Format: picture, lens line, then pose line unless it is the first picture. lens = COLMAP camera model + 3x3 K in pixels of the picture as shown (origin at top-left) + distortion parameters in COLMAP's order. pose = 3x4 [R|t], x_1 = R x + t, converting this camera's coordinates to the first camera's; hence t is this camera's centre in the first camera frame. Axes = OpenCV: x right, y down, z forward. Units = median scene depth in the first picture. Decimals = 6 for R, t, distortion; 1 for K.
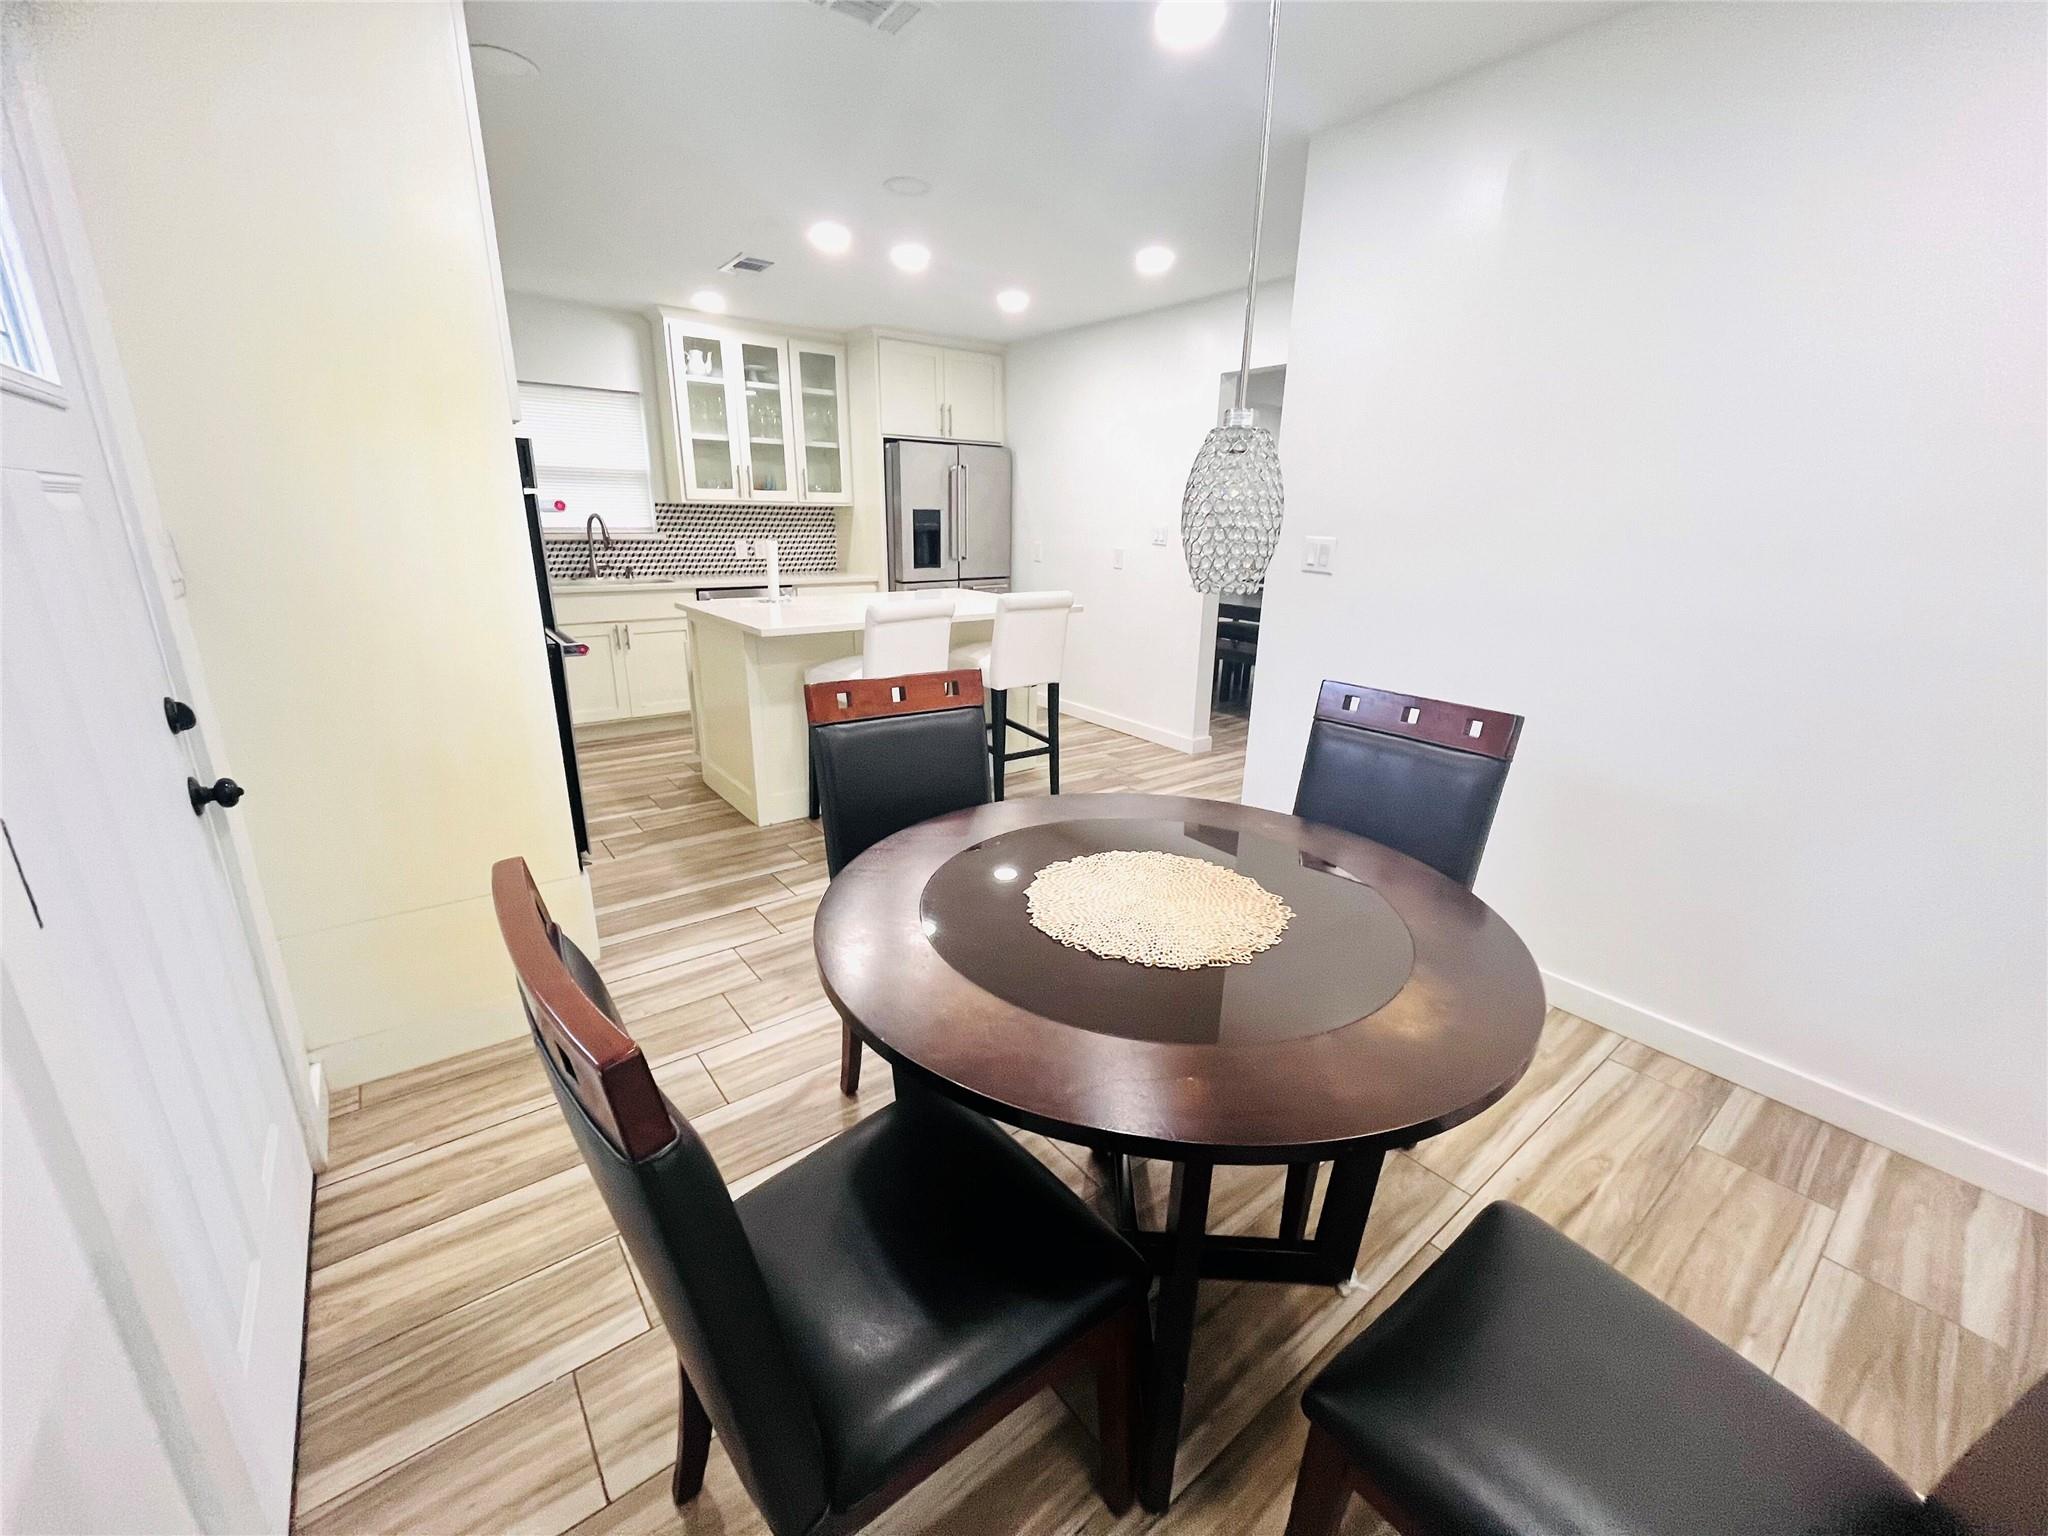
lens RADIAL K [[825.6, 0, 1024.0], [0, 825.6, 768.0], [0, 0, 1]] dist [-0.000579, -0.000534]
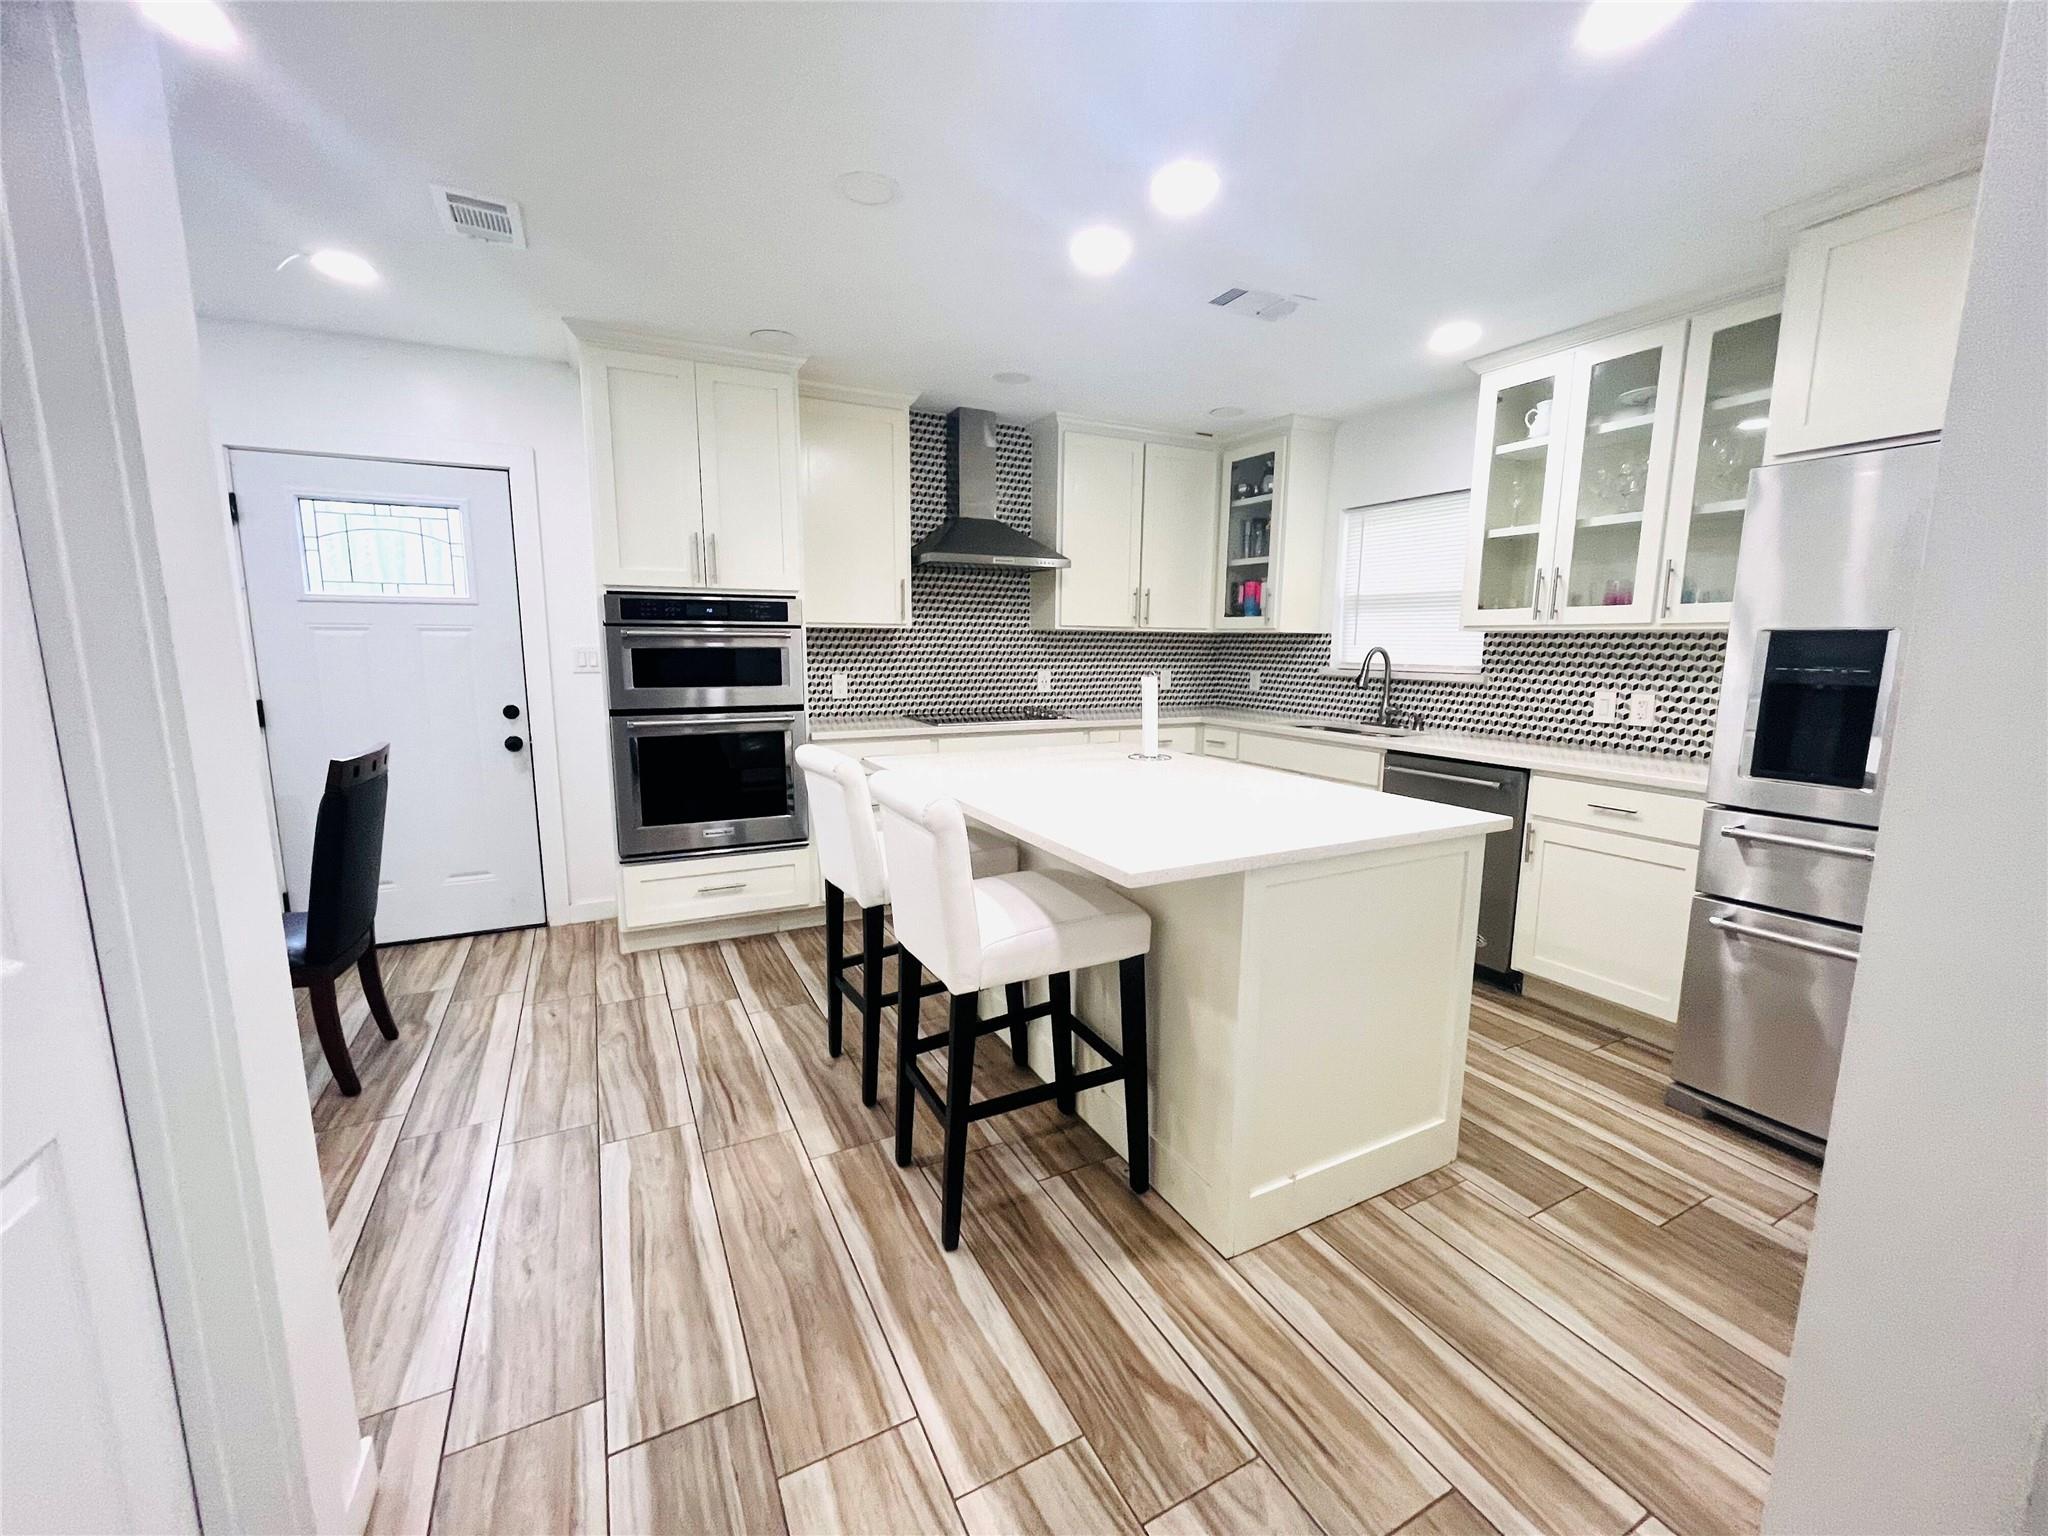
lens RADIAL K [[825.6, 0, 1024.0], [0, 825.6, 768.0], [0, 0, 1]] dist [-0.000579, -0.000534]
pose [[-0.183339, 0.133045, -0.974005, 0.330982], [-0.298874, 0.936355, 0.184160, -0.227079], [0.936516, 0.324868, -0.131907, 0.768280]]
